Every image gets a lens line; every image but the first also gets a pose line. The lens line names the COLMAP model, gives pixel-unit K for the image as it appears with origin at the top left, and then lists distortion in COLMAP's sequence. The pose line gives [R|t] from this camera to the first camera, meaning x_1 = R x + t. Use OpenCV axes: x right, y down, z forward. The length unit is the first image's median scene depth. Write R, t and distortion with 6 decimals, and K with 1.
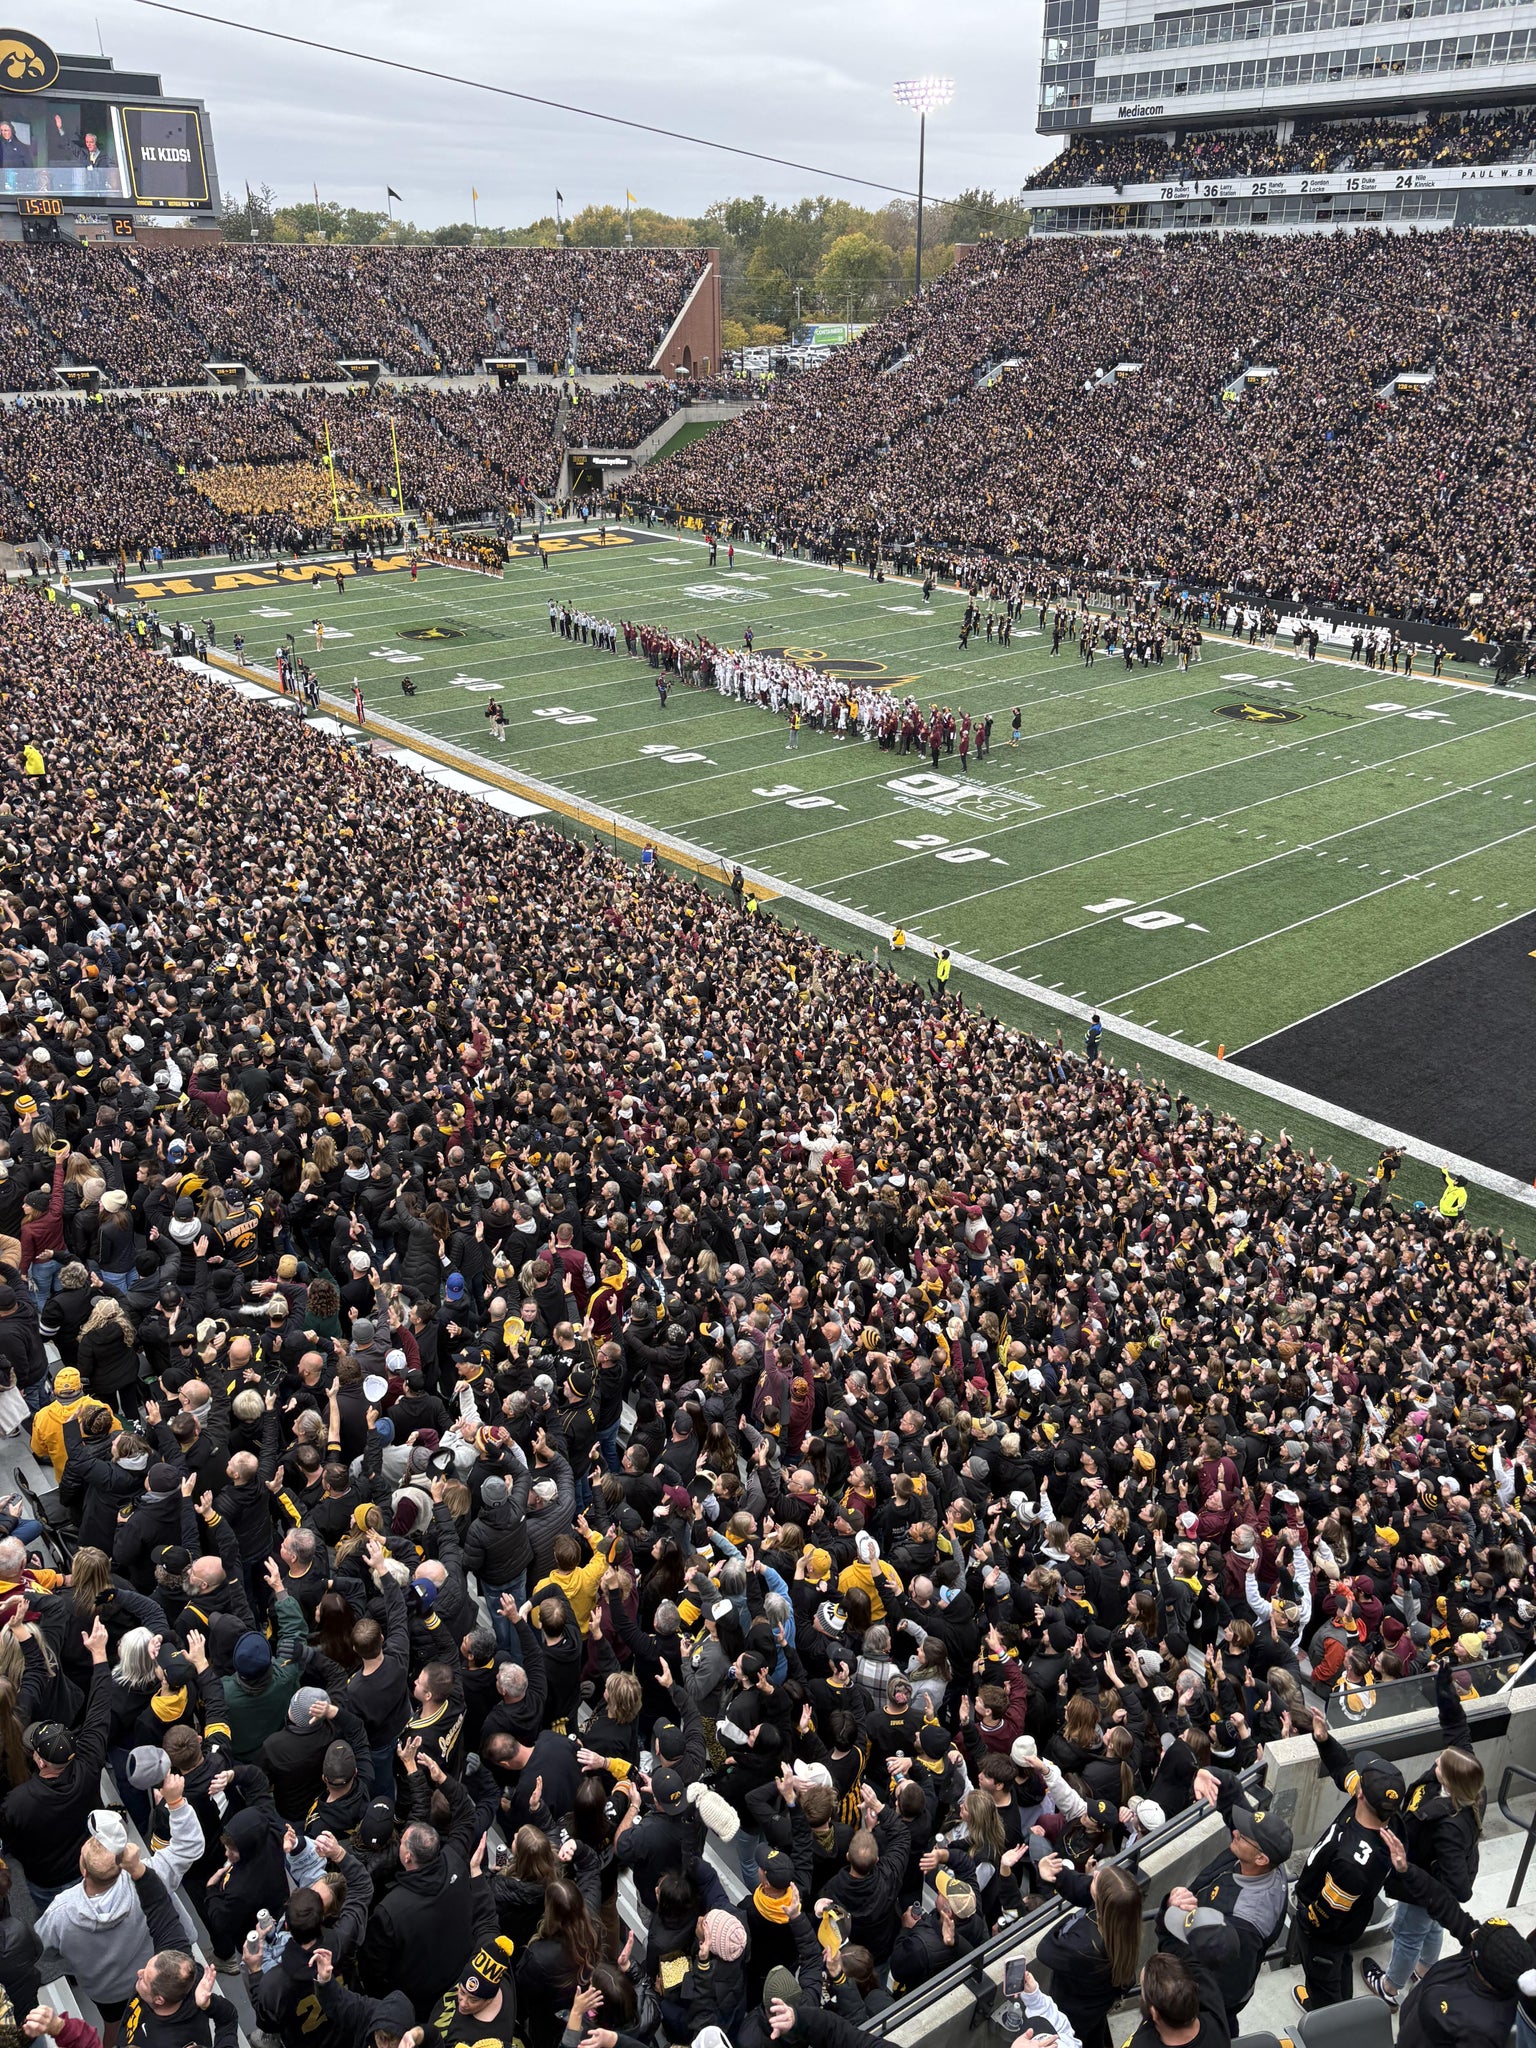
lens RADIAL K [[1581.2, 0, 761.8], [0, 1581.2, 1026.9], [0, 0, 1]] dist [0.027333, -0.025879]
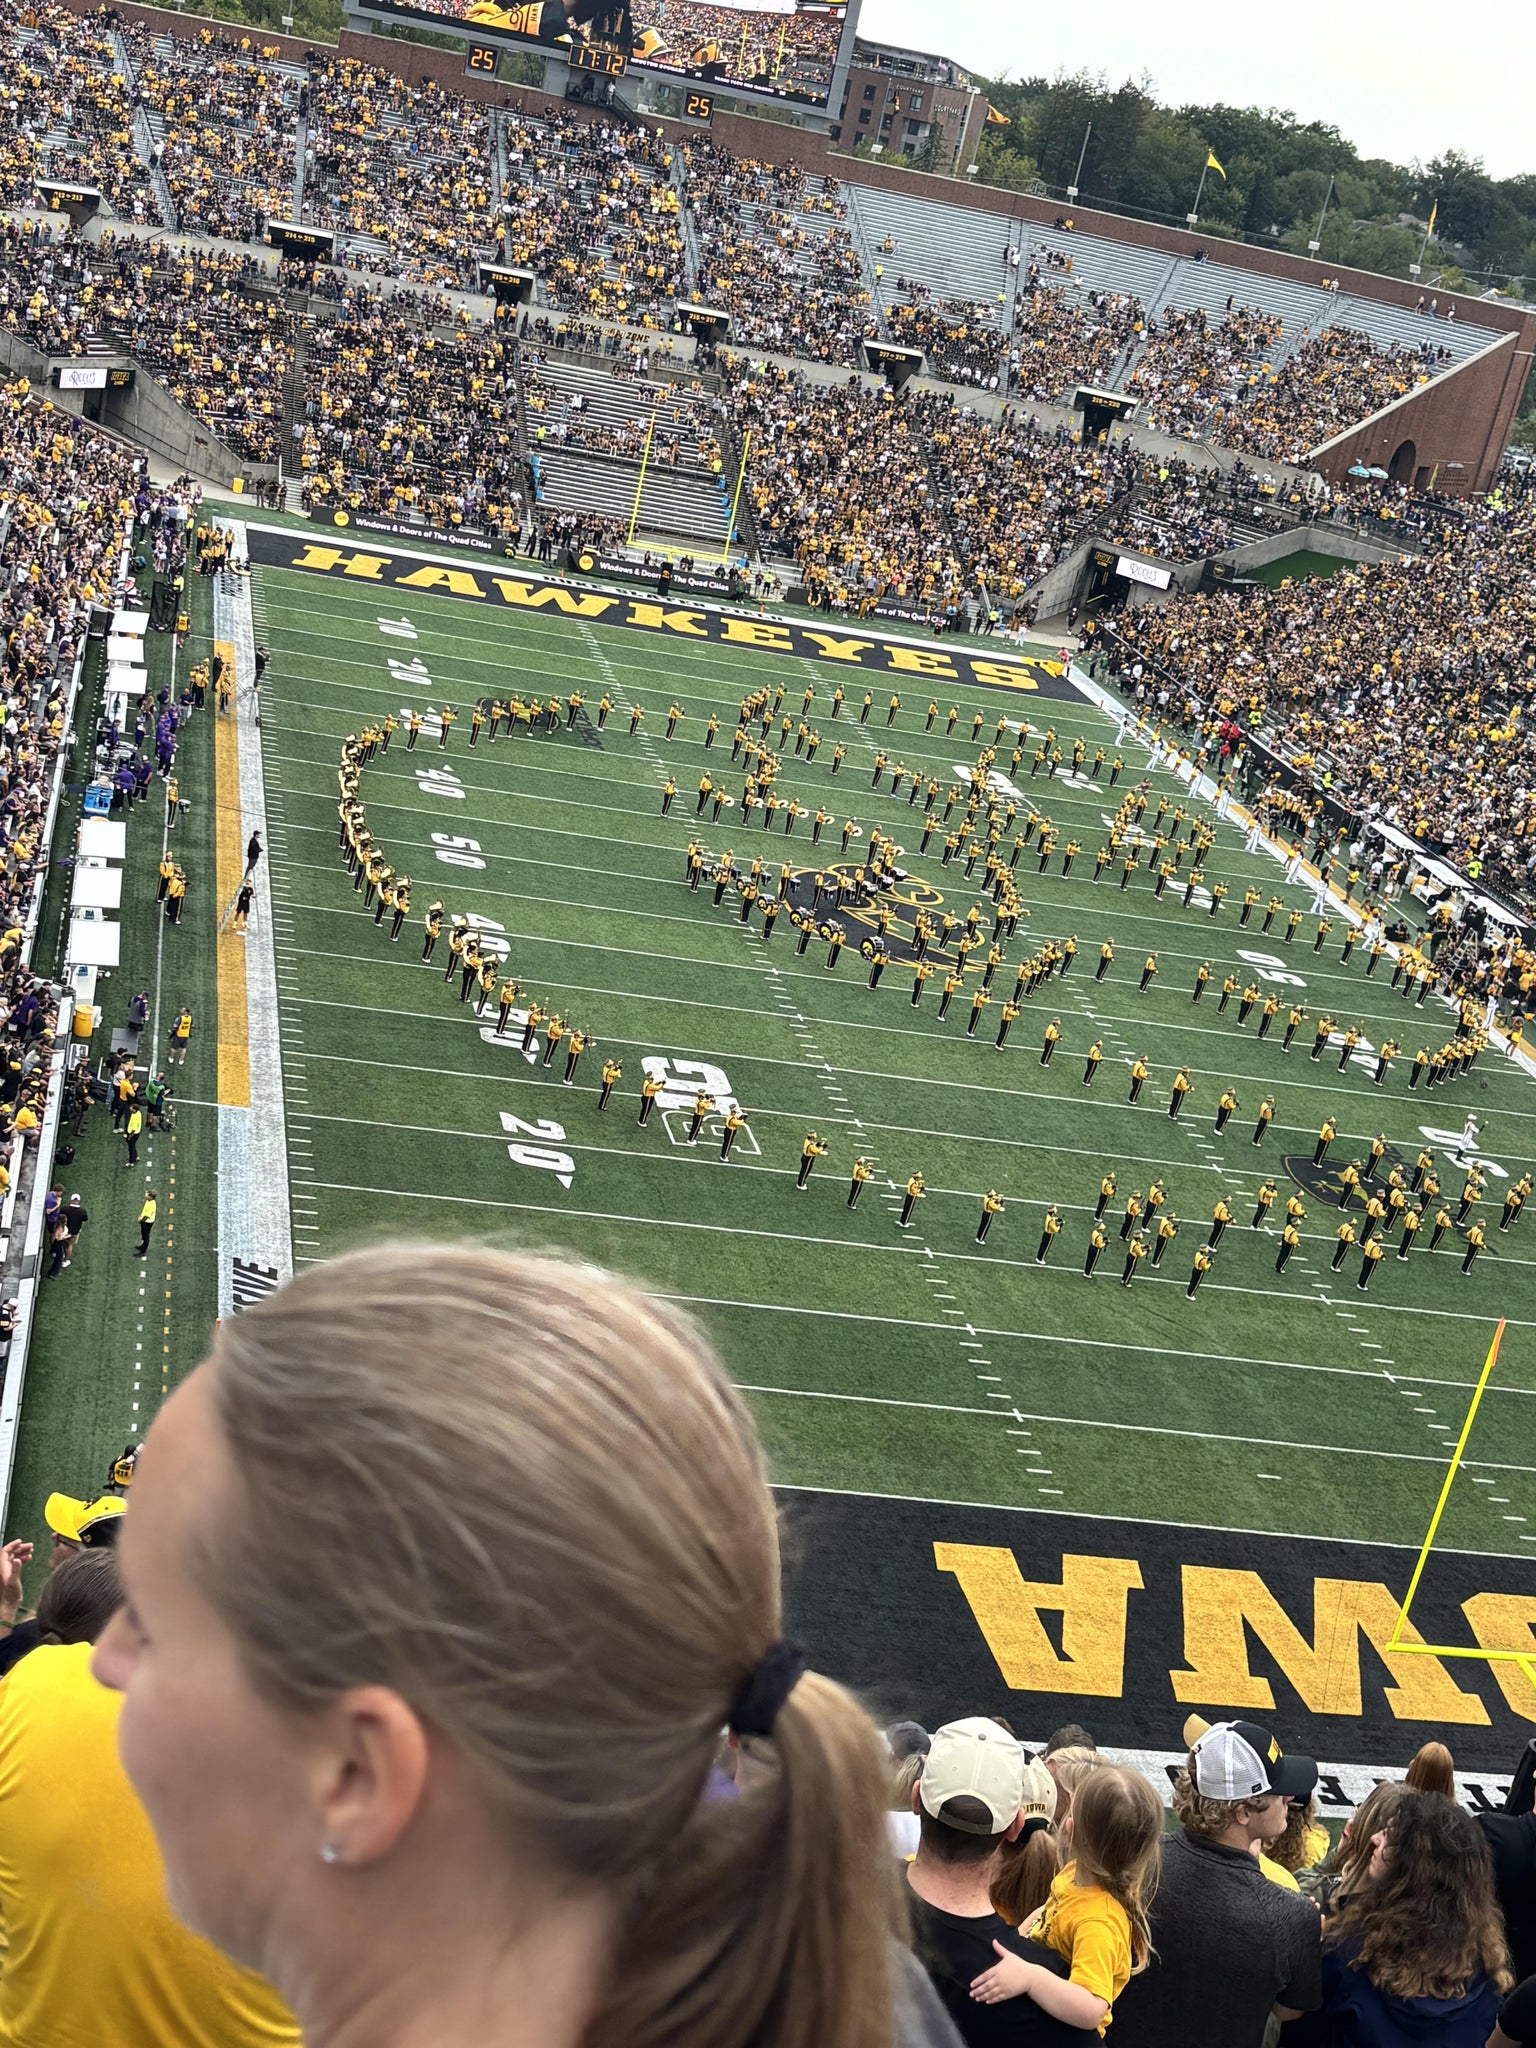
lens RADIAL K [[2662.3, 0, 652.8], [0, 2662.3, 1049.5], [0, 0, 1]] dist [0.049352, 0.000000]
pose [[0.843834, 0.342735, -0.412889, 0.358865], [-0.393345, 0.918454, -0.041492, -0.066946], [0.364999, 0.197420, 0.909836, -0.063697]]
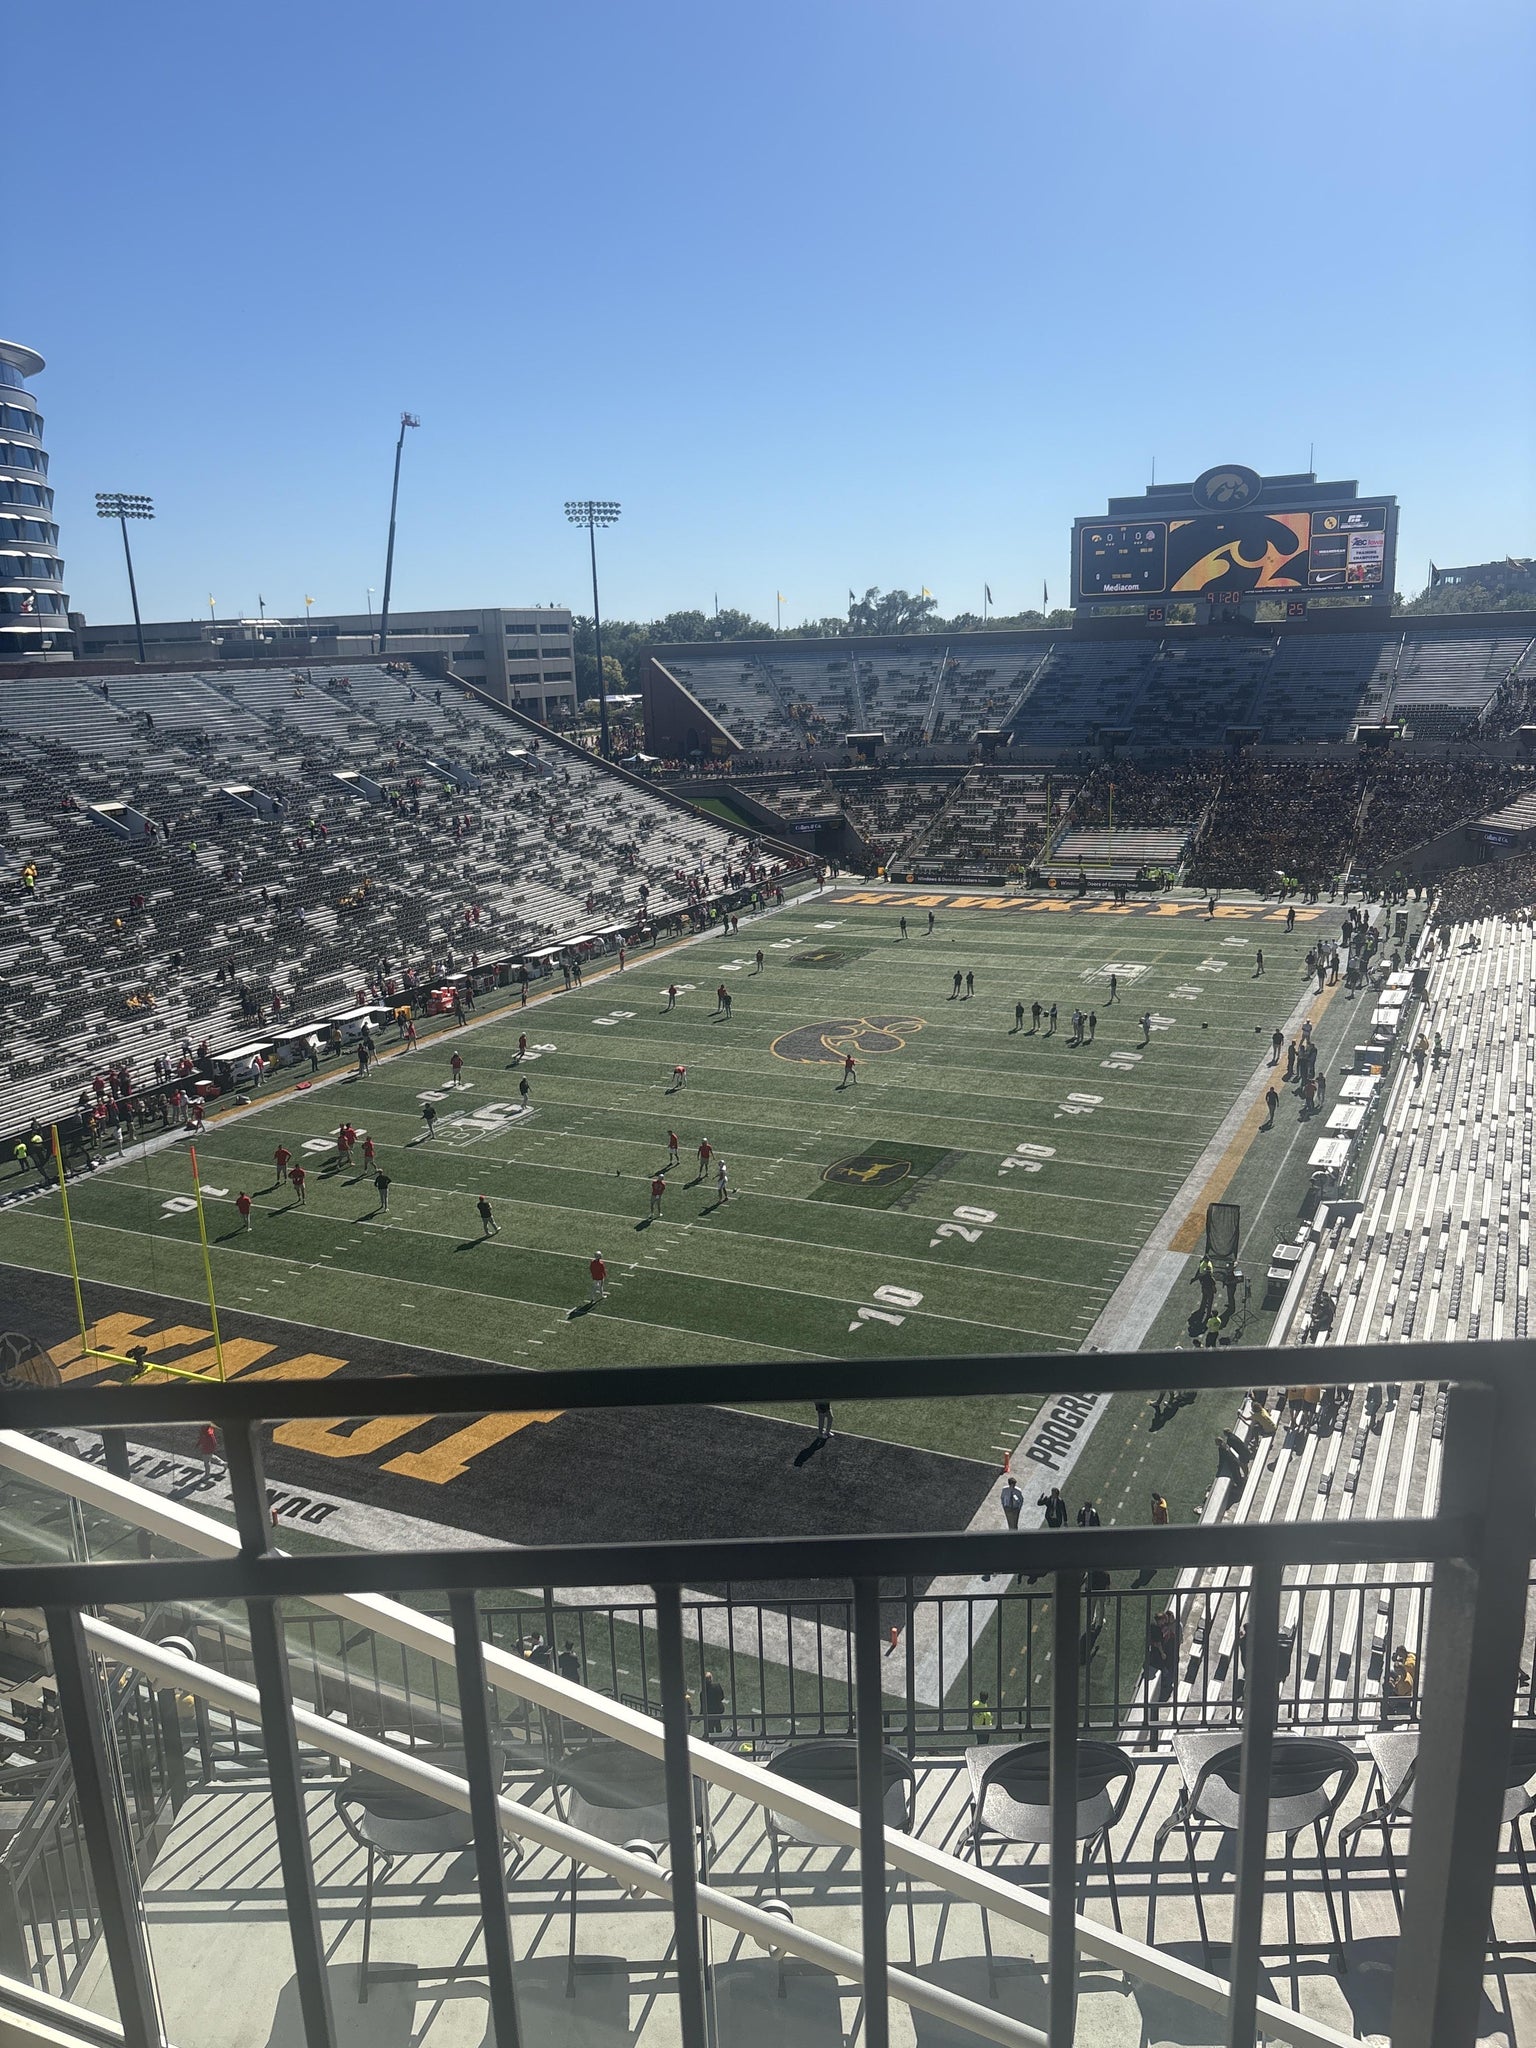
lens RADIAL K [[1542.6, 0, 759.5], [0, 1542.6, 1021.5], [0, 0, 1]] dist [0.037388, -0.037303]
pose [[0.412762, 0.205030, -0.887463, 0.748285], [-0.355179, 0.933436, 0.050456, -0.213742], [0.838735, 0.294381, 0.458109, 0.372271]]
